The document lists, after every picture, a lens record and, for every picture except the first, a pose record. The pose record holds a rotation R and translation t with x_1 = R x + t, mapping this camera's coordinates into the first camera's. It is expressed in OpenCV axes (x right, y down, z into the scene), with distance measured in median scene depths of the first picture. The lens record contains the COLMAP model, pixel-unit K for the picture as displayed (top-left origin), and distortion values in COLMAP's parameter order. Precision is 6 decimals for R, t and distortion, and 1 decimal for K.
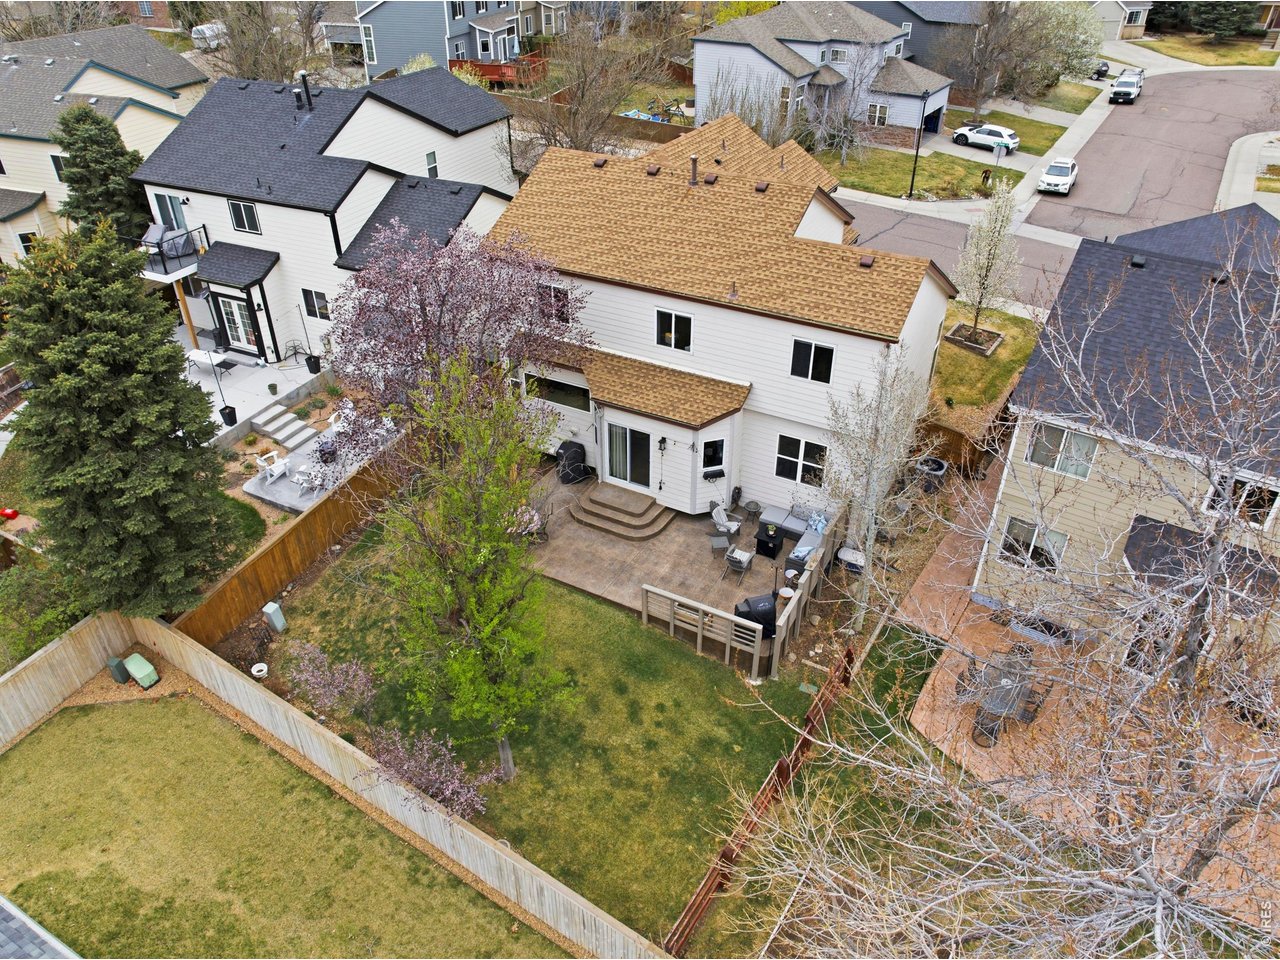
lens RADIAL K [[889.1, 0, 640.0], [0, 889.1, 480.0], [0, 0, 1]] dist [-0.004428, -0.063419]
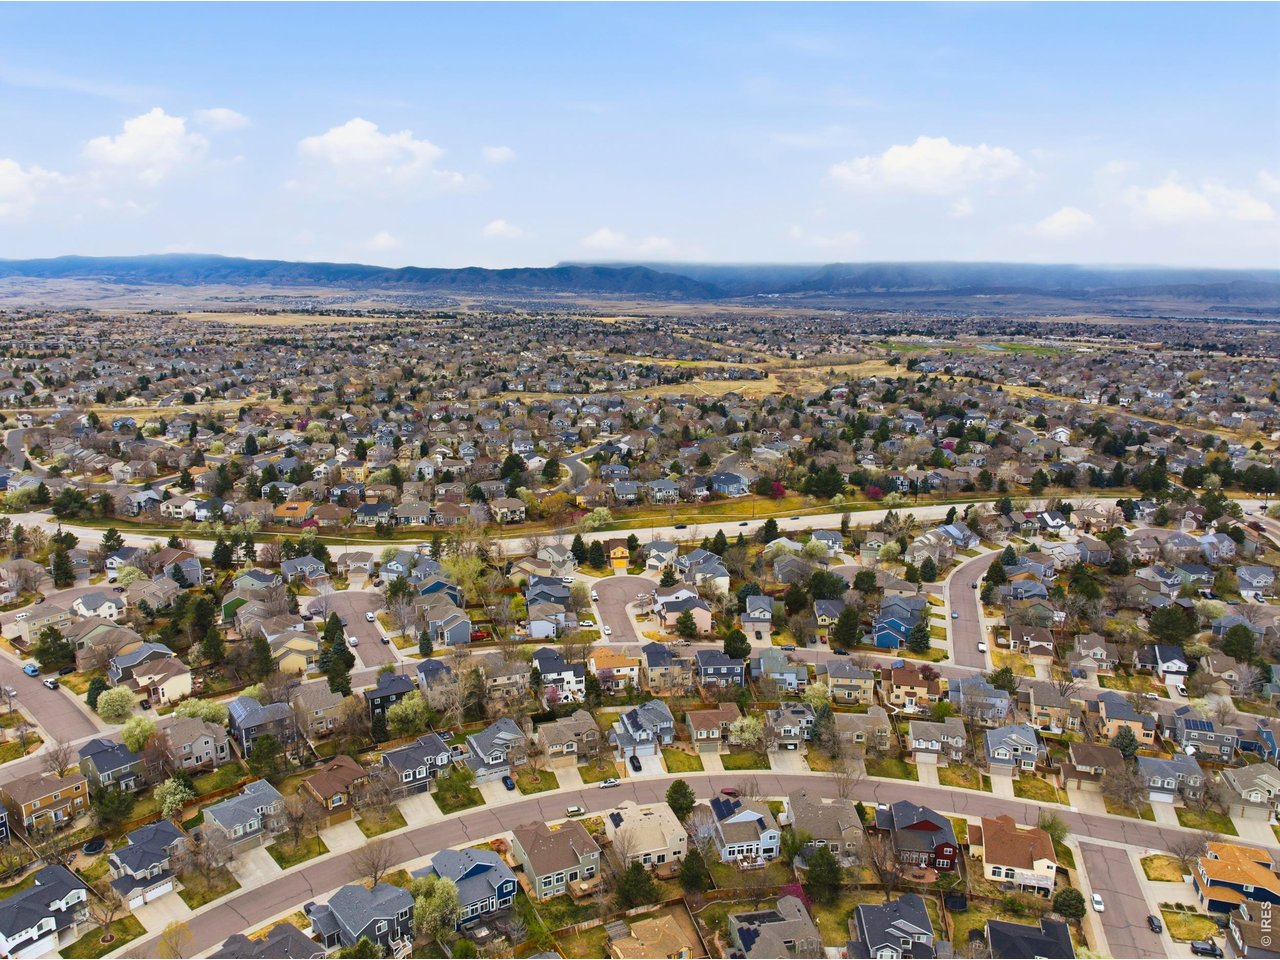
lens RADIAL K [[889.1, 0, 640.0], [0, 889.1, 480.0], [0, 0, 1]] dist [-0.004428, -0.063419]
pose [[0.760117, -0.140556, 0.634403, -5.962887], [0.370850, 0.895540, -0.245925, 0.476232], [-0.533567, 0.422199, 0.732840, -7.582097]]
